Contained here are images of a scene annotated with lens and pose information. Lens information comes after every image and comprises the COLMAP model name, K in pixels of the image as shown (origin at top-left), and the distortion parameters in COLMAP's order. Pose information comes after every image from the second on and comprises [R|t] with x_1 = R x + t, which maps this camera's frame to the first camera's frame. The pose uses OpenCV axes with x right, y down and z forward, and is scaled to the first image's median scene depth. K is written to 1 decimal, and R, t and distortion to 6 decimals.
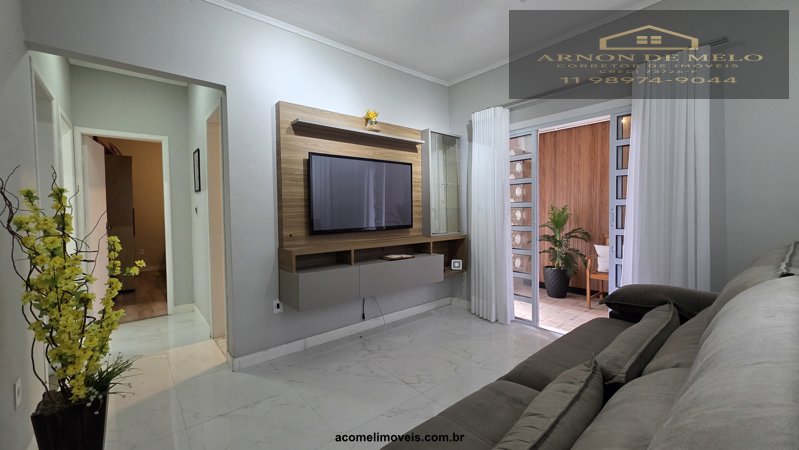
lens RADIAL K [[317.4, 0, 397.2], [0, 317.4, 220.1], [0, 0, 1]] dist [0.002977, 0.000232]
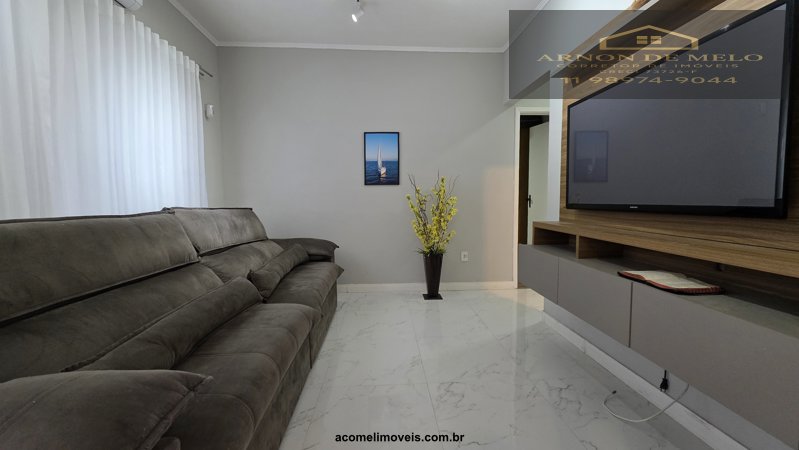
lens RADIAL K [[317.4, 0, 397.2], [0, 317.4, 220.1], [0, 0, 1]] dist [0.002977, 0.000232]
pose [[-0.607500, 0.069920, -0.791236, 0.634293], [-0.007314, 0.995584, 0.093593, 0.002359], [0.794286, 0.062645, -0.604306, 1.139515]]
